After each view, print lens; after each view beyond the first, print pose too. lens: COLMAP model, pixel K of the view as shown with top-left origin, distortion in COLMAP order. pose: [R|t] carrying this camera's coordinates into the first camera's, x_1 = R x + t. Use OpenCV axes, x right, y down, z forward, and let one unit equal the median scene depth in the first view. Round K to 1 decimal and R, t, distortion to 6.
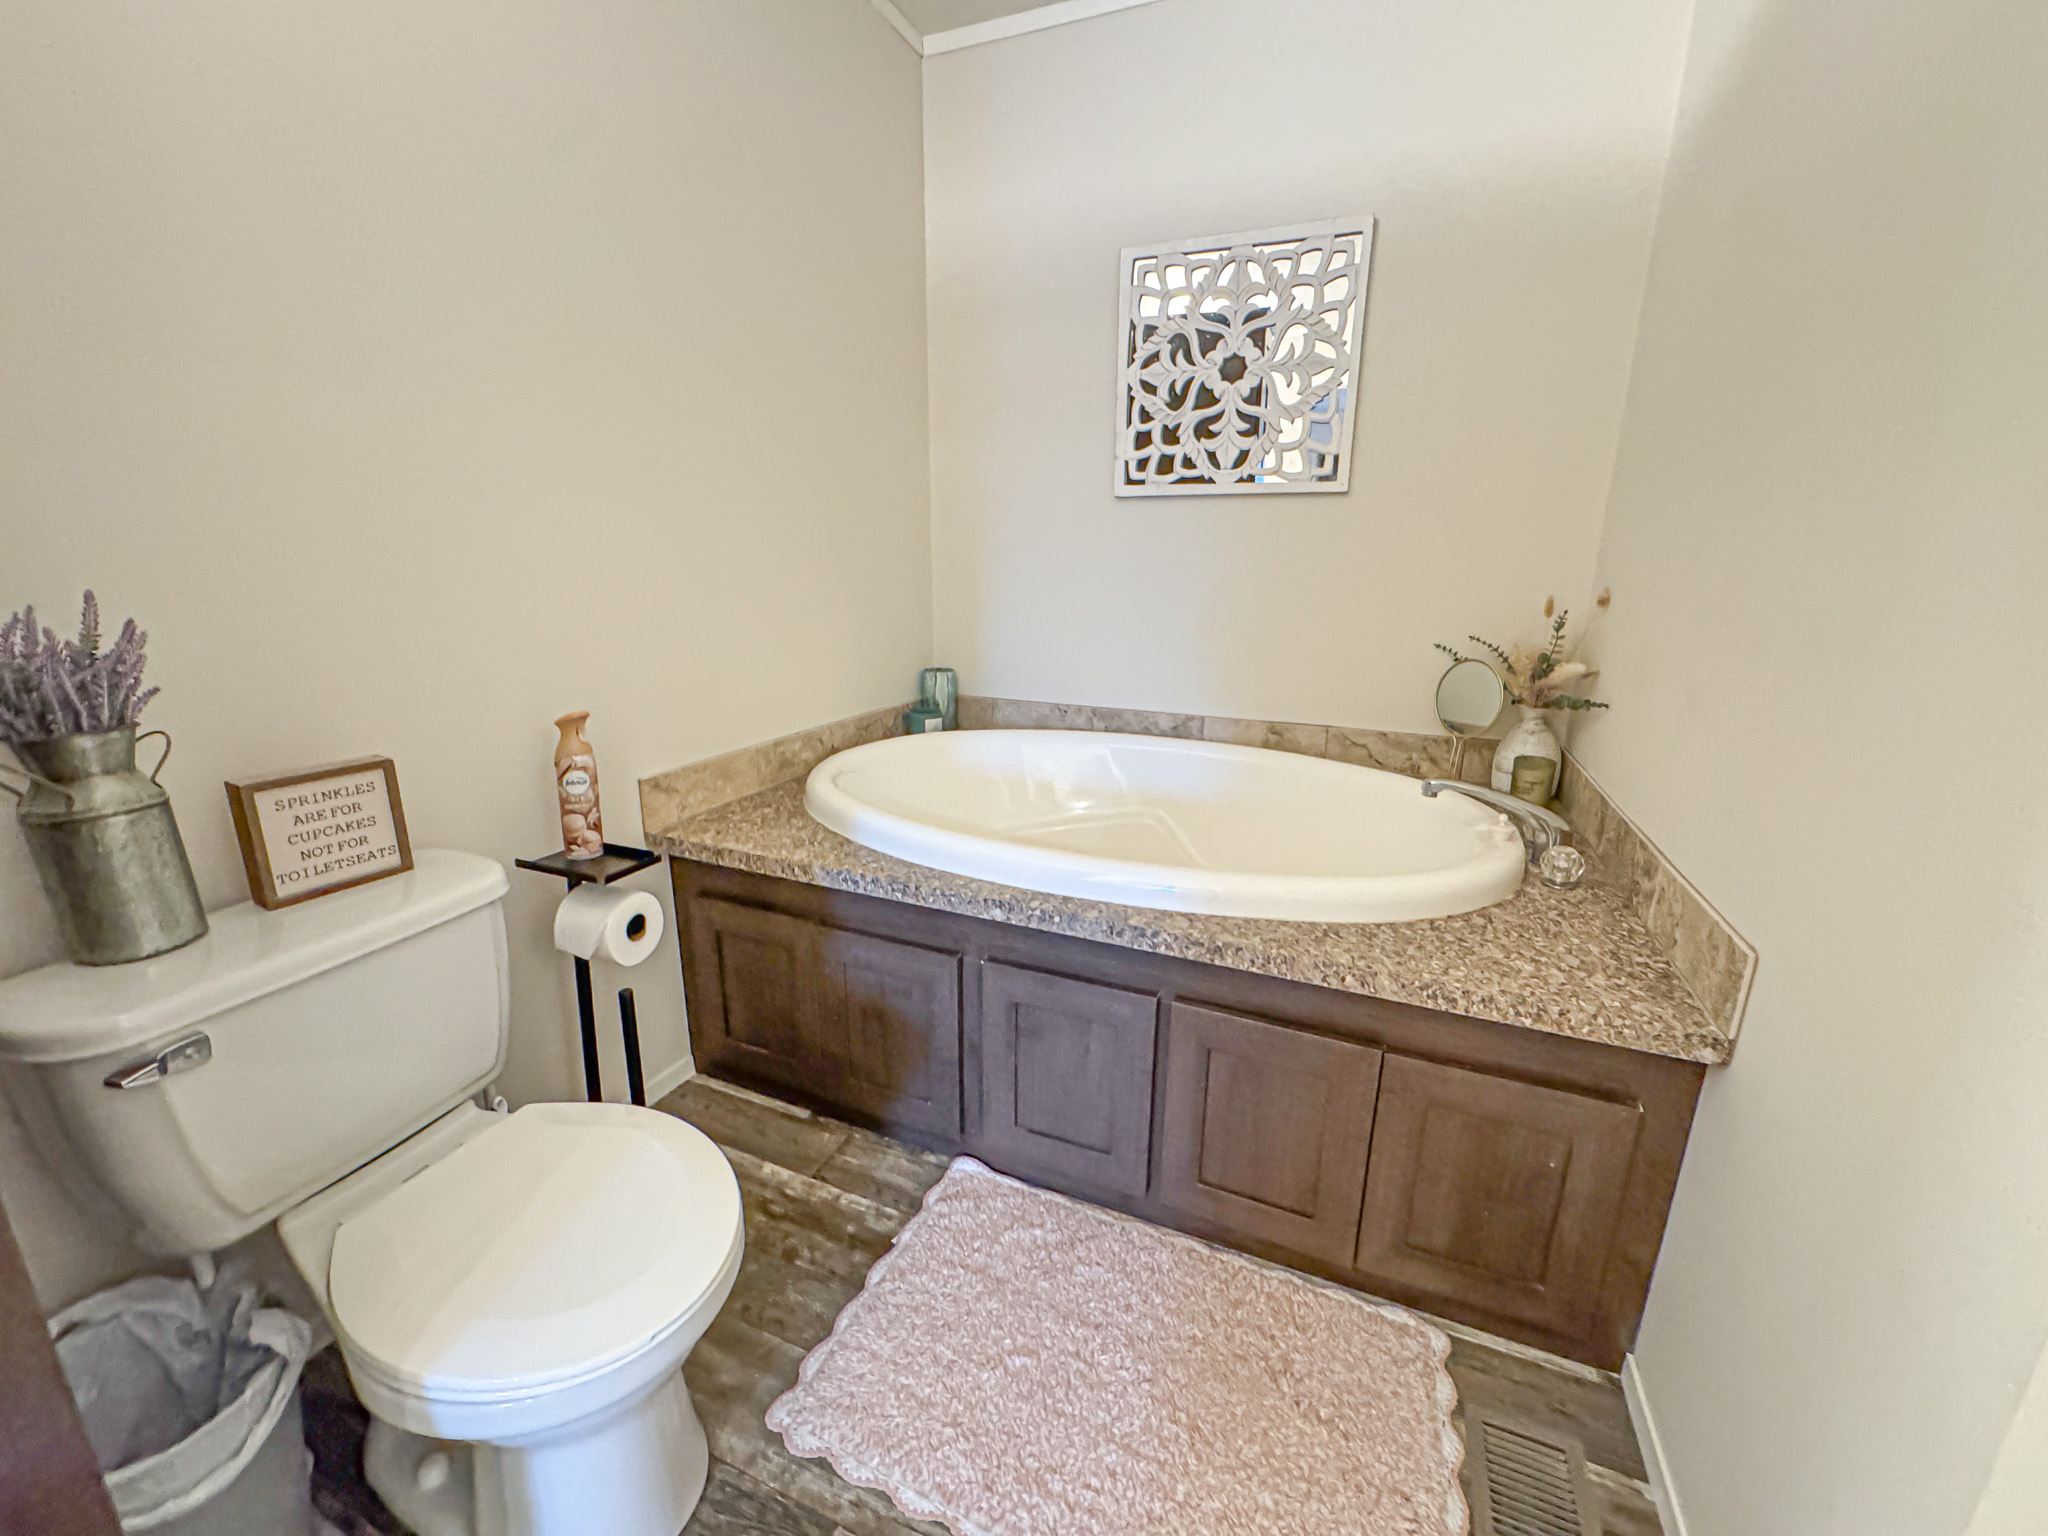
lens RADIAL K [[818.9, 0, 1026.4], [0, 818.9, 767.6], [0, 0, 1]] dist [-0.001938, 0.000373]
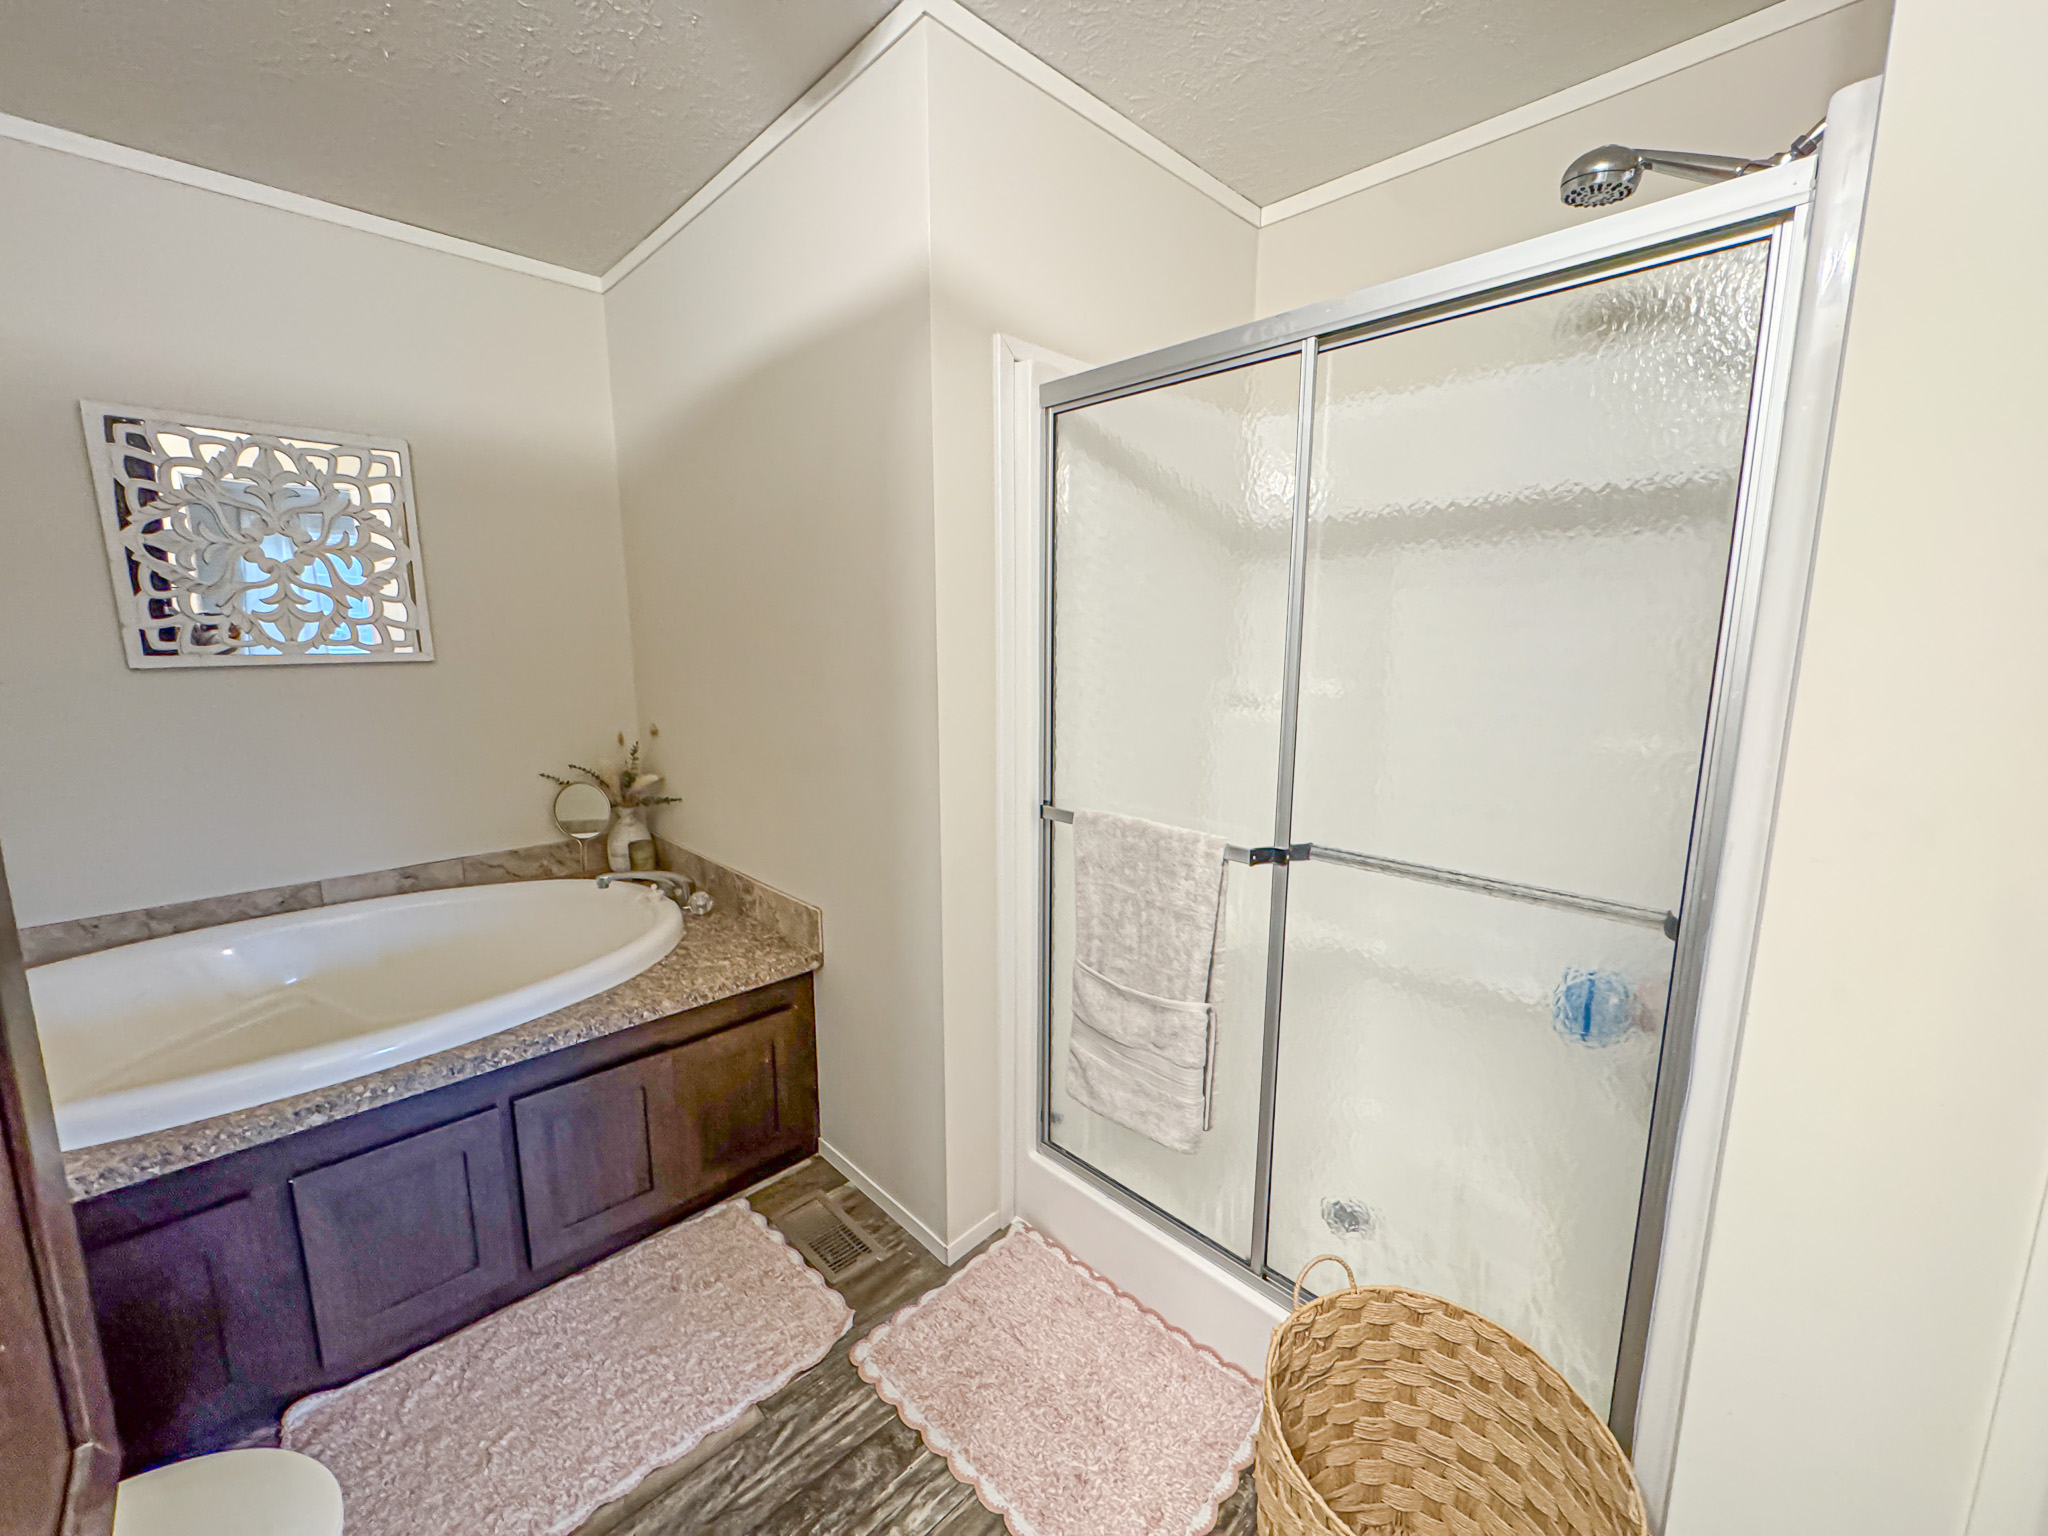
lens RADIAL K [[818.9, 0, 1026.4], [0, 818.9, 767.6], [0, 0, 1]] dist [-0.001938, 0.000373]
pose [[0.385000, -0.163710, 0.908281, -0.526157], [0.238372, 0.968388, 0.073503, -0.107048], [-0.891602, 0.188210, 0.411854, -0.291179]]
